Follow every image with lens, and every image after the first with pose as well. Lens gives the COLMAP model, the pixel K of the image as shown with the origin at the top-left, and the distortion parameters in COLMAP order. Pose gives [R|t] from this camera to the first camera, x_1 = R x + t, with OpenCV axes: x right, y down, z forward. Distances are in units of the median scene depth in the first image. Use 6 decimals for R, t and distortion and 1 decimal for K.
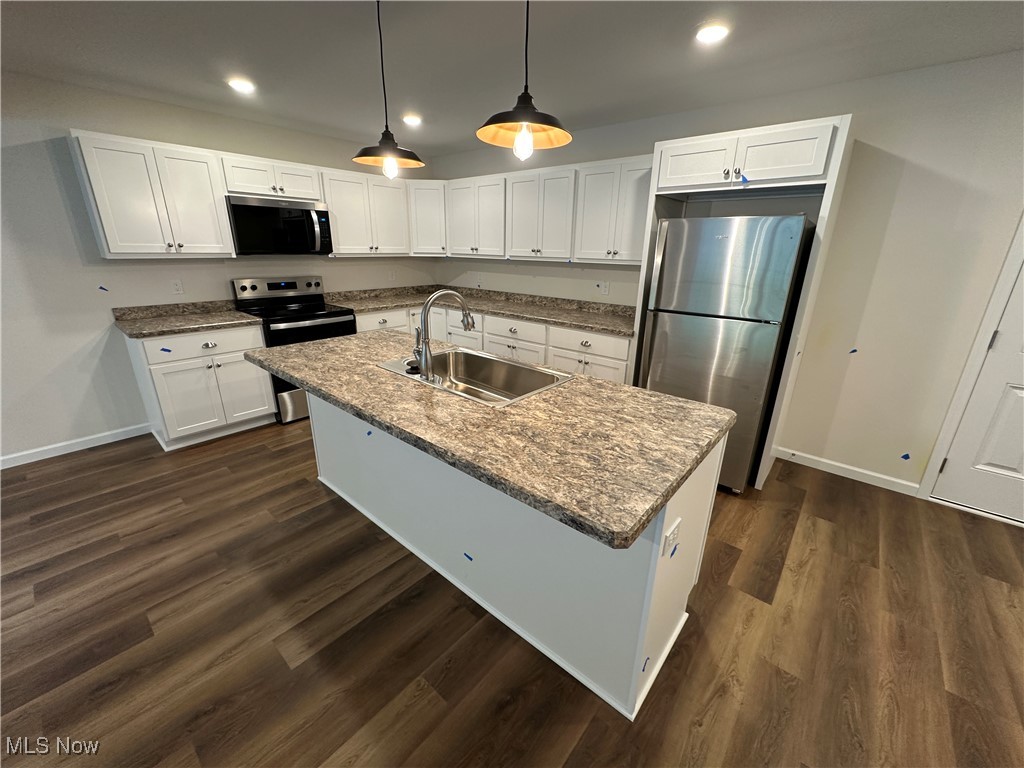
lens RADIAL K [[408.1, 0, 512.0], [0, 408.1, 384.0], [0, 0, 1]] dist [-0.002025, -0.000117]
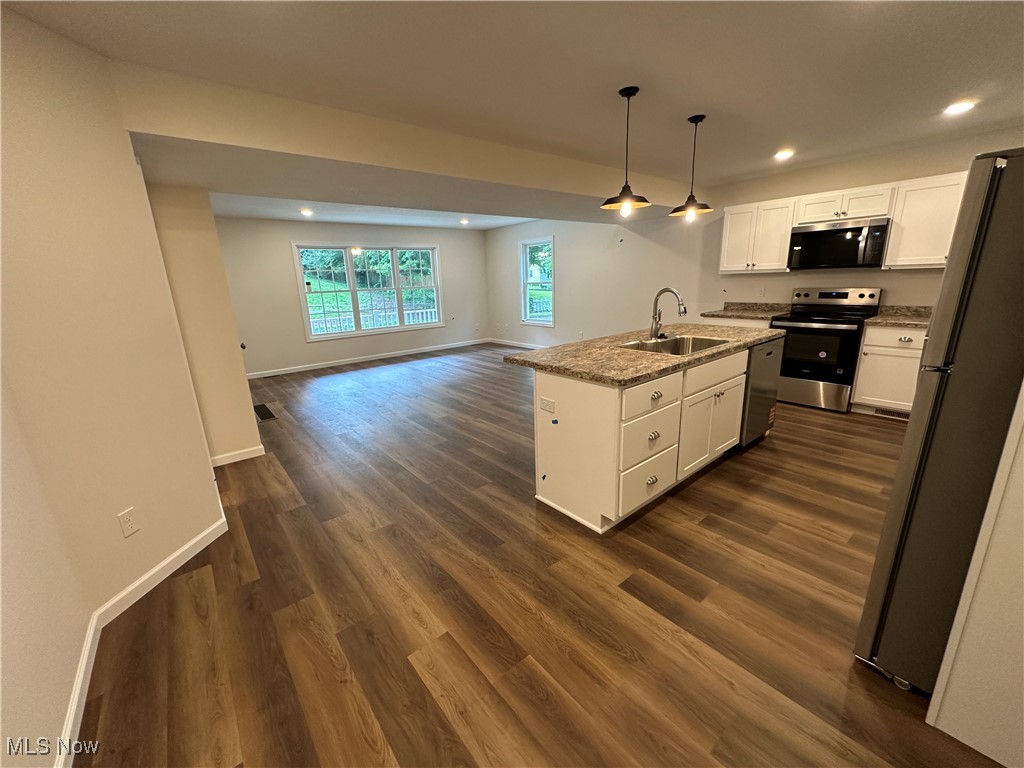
lens RADIAL K [[408.1, 0, 512.0], [0, 408.1, 384.0], [0, 0, 1]] dist [-0.002025, -0.000117]
pose [[-0.168512, 0.239107, -0.956259, 1.192317], [-0.283190, 0.917489, 0.279316, -0.118652], [0.944144, 0.317871, -0.086895, 0.506670]]
